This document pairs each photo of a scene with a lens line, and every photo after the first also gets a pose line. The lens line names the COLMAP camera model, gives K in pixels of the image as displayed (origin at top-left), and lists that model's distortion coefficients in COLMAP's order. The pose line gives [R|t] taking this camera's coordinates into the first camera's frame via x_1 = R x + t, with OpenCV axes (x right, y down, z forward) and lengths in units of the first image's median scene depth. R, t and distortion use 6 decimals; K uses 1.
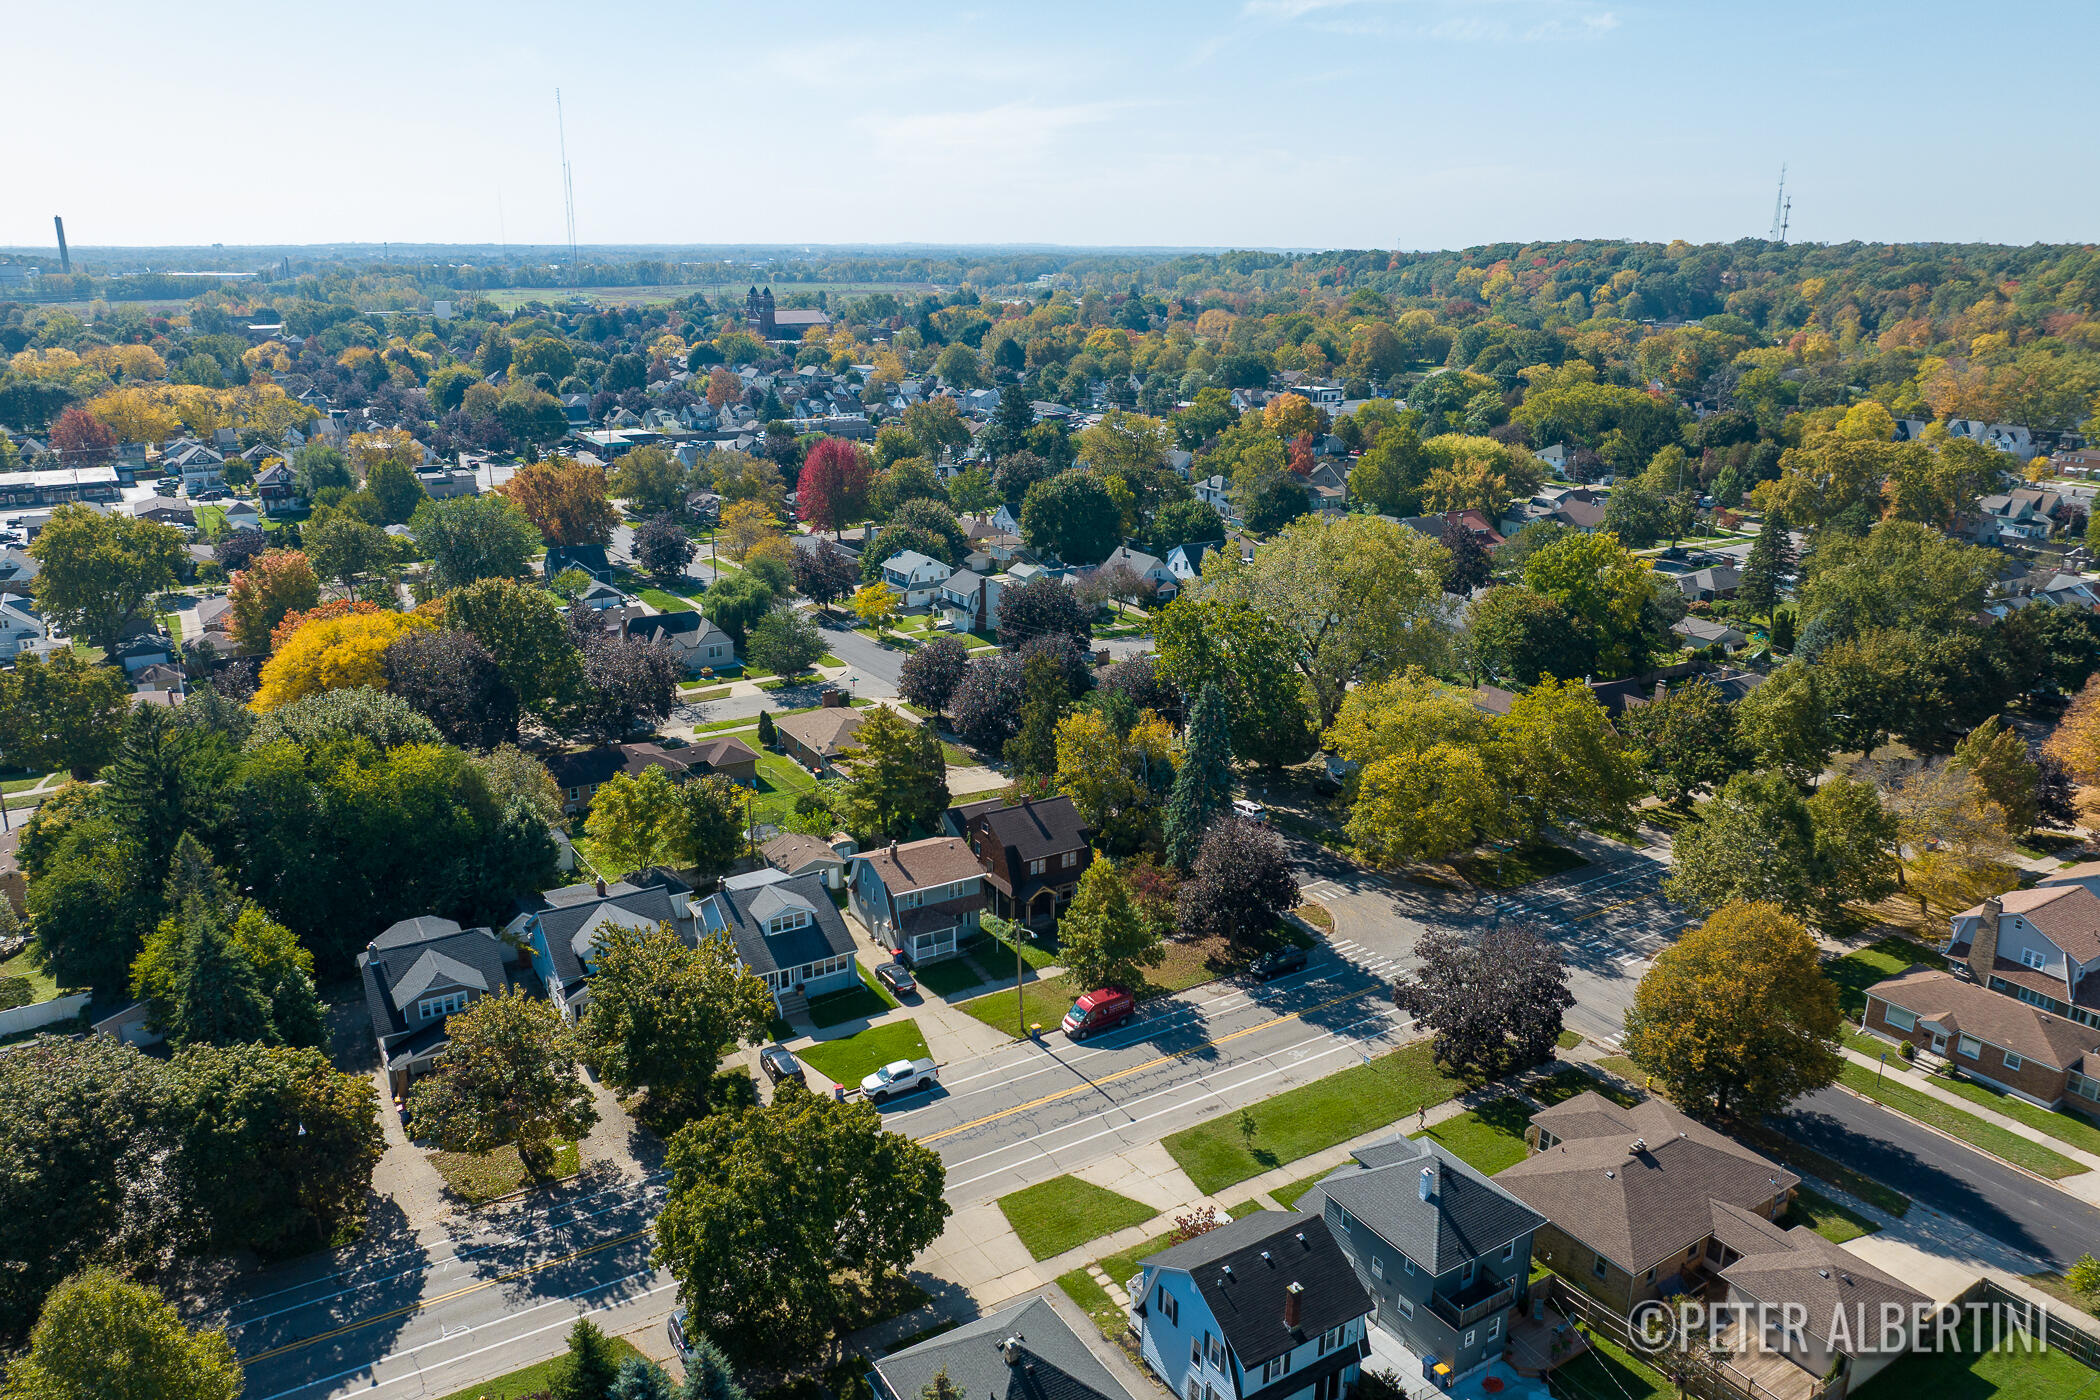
lens RADIAL K [[1476.0, 0, 1045.5], [0, 1476.0, 693.5], [0, 0, 1]] dist [-0.033932, -0.006425]
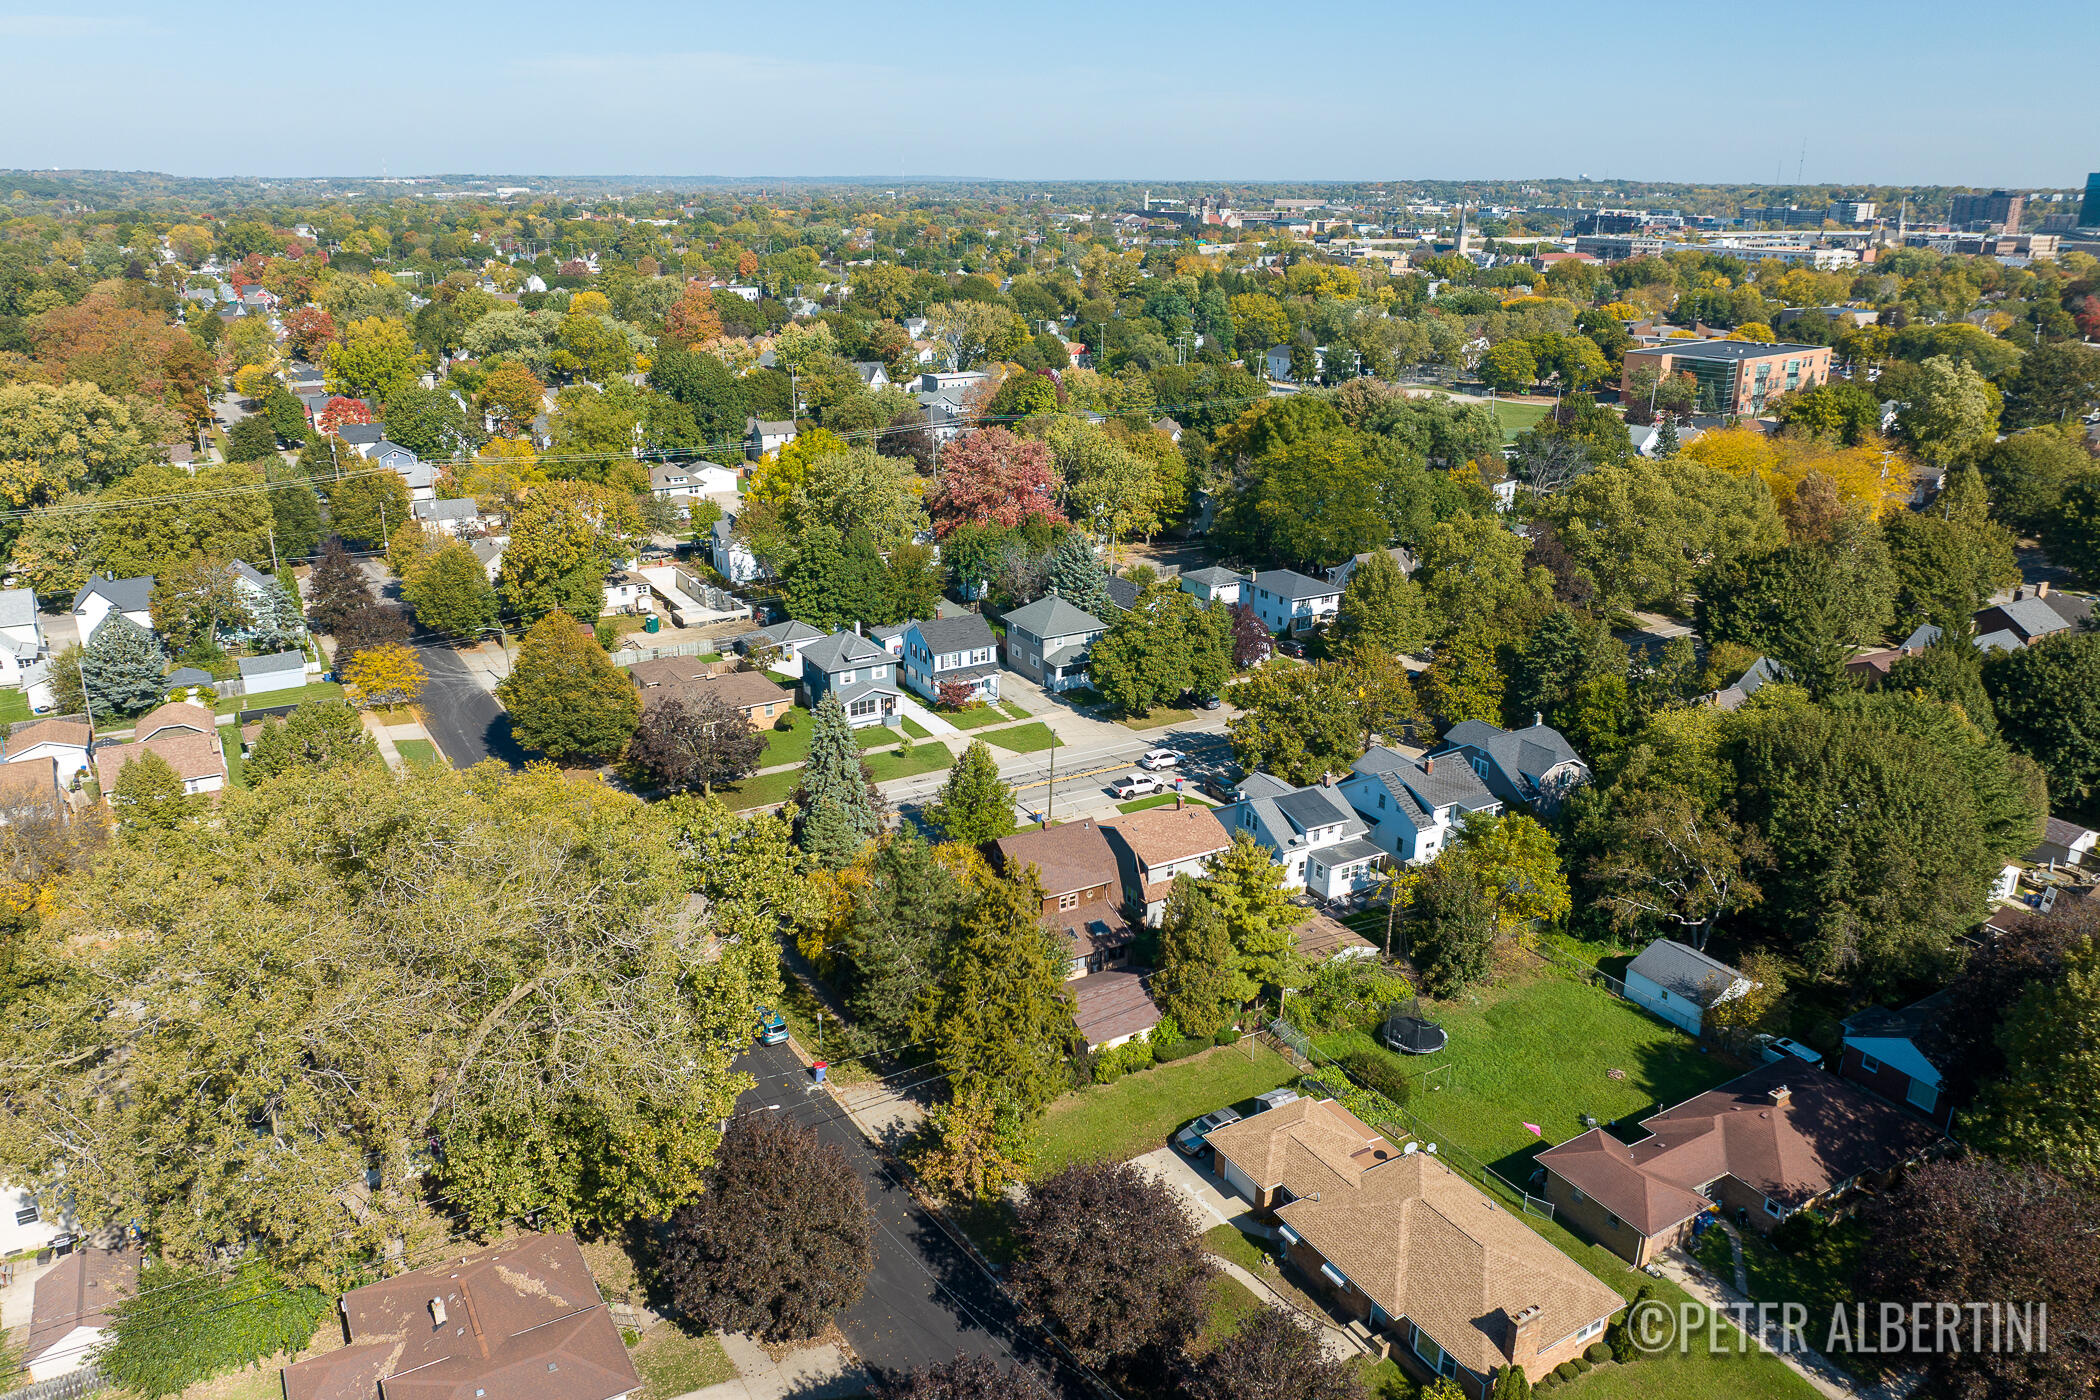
lens RADIAL K [[1476.0, 0, 1045.5], [0, 1476.0, 693.5], [0, 0, 1]] dist [-0.033932, -0.006425]
pose [[-0.999742, -0.017542, 0.014452, -0.018188], [-0.005651, 0.807745, 0.589505, -0.381917], [-0.022014, 0.589271, -0.807635, 1.261013]]
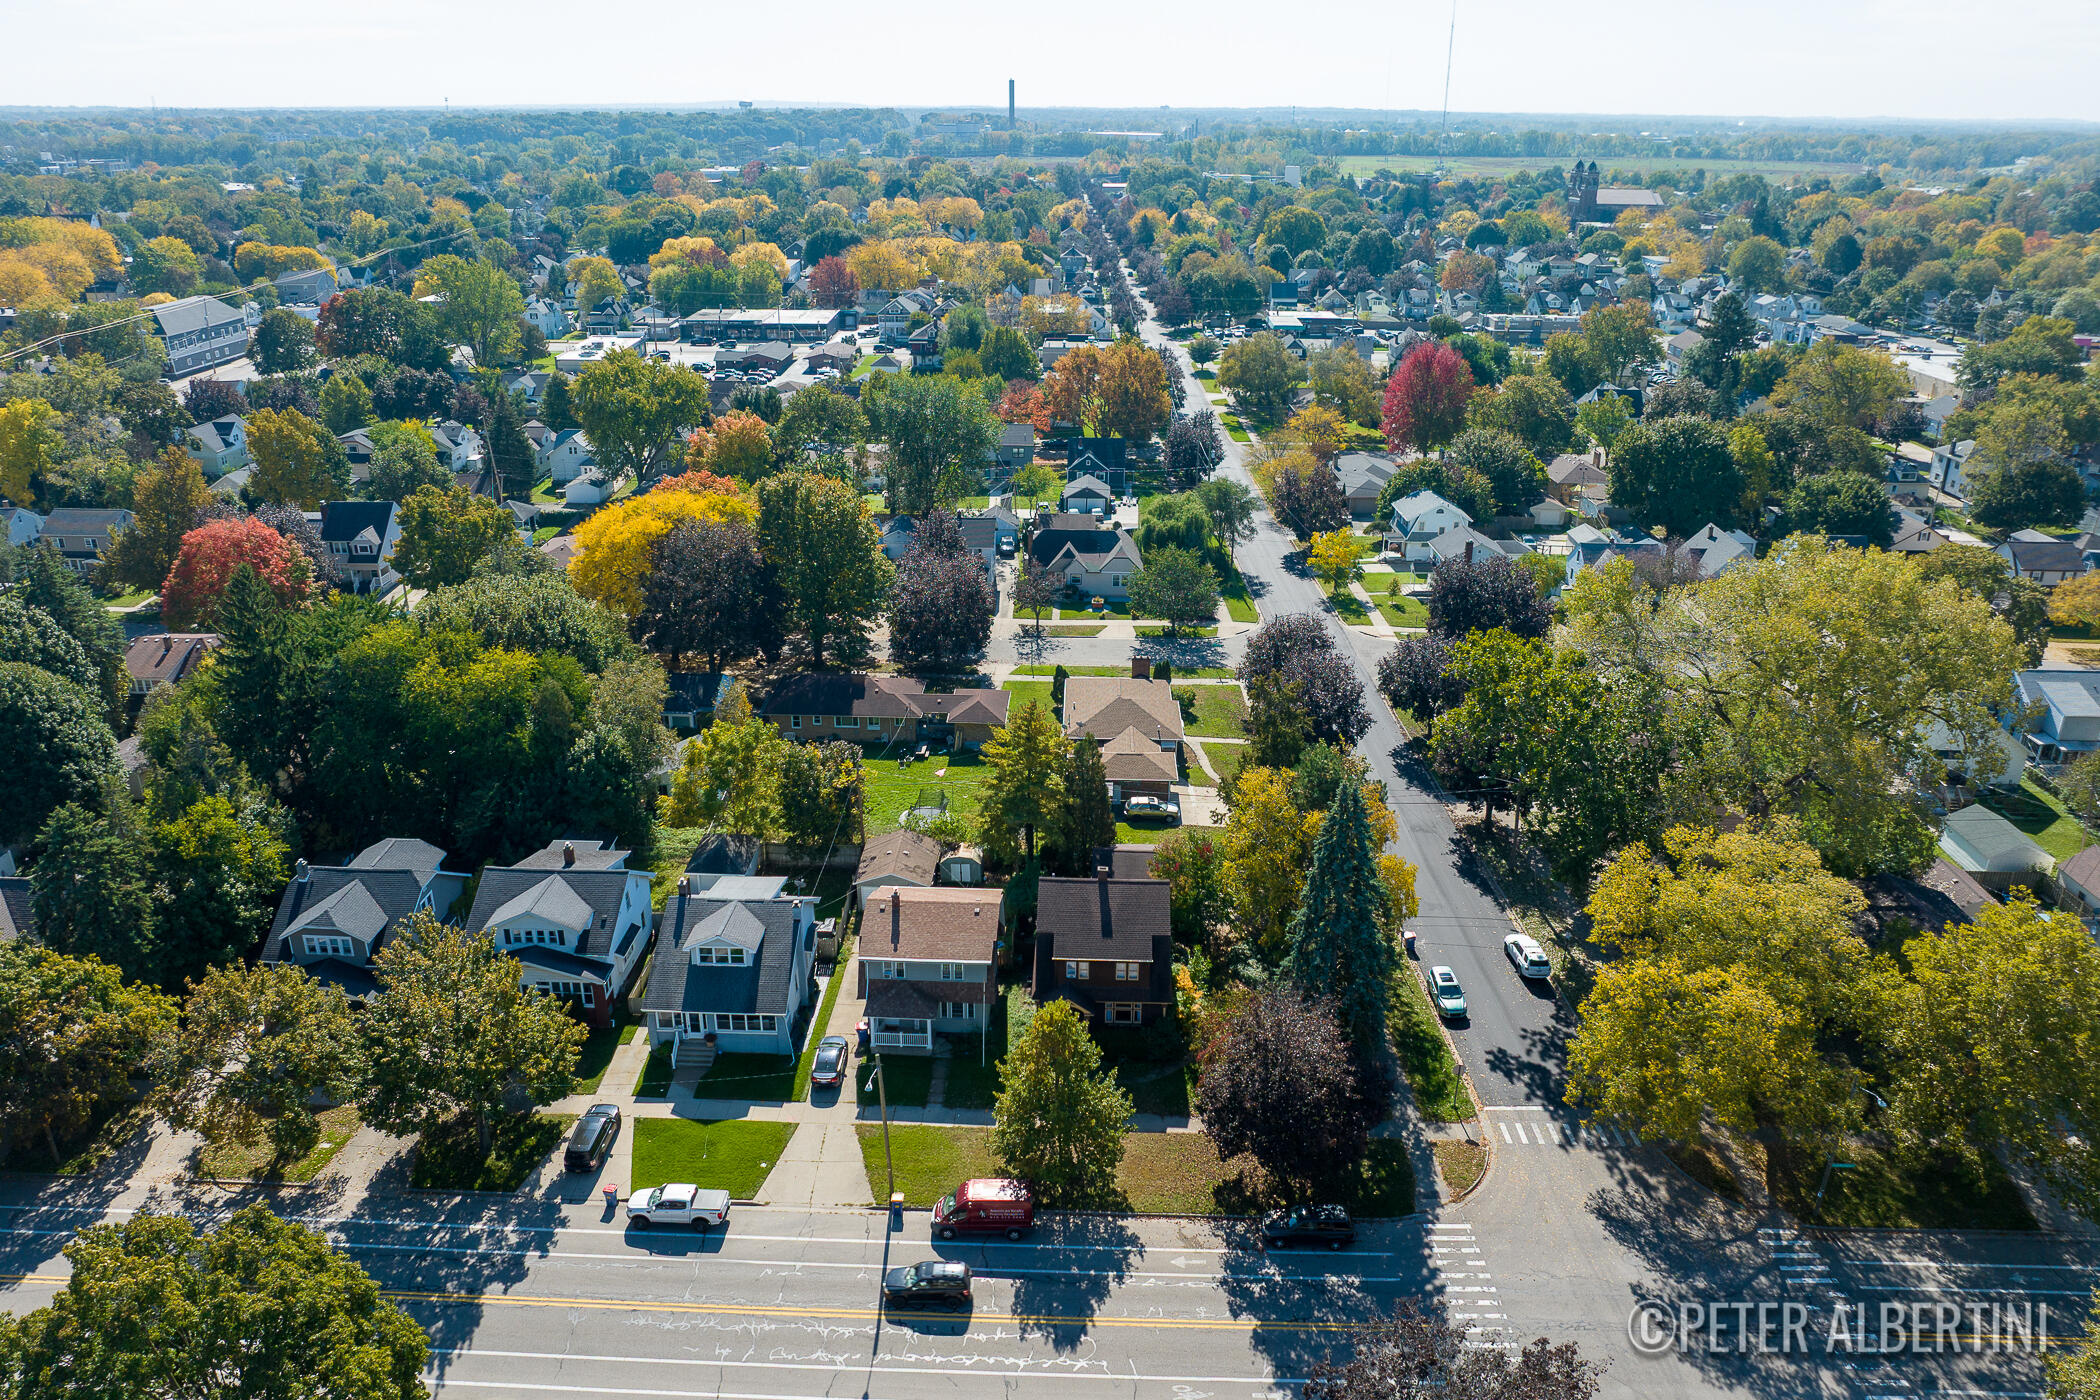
lens RADIAL K [[1469.5, 0, 1050.0], [0, 1469.5, 700.0], [0, 0, 1]] dist [-0.027922, -0.007170]
pose [[0.835723, 0.205424, -0.509282, 0.244656], [-0.161024, 0.978302, 0.130370, -0.079931], [0.525012, -0.026946, 0.850668, 0.276822]]
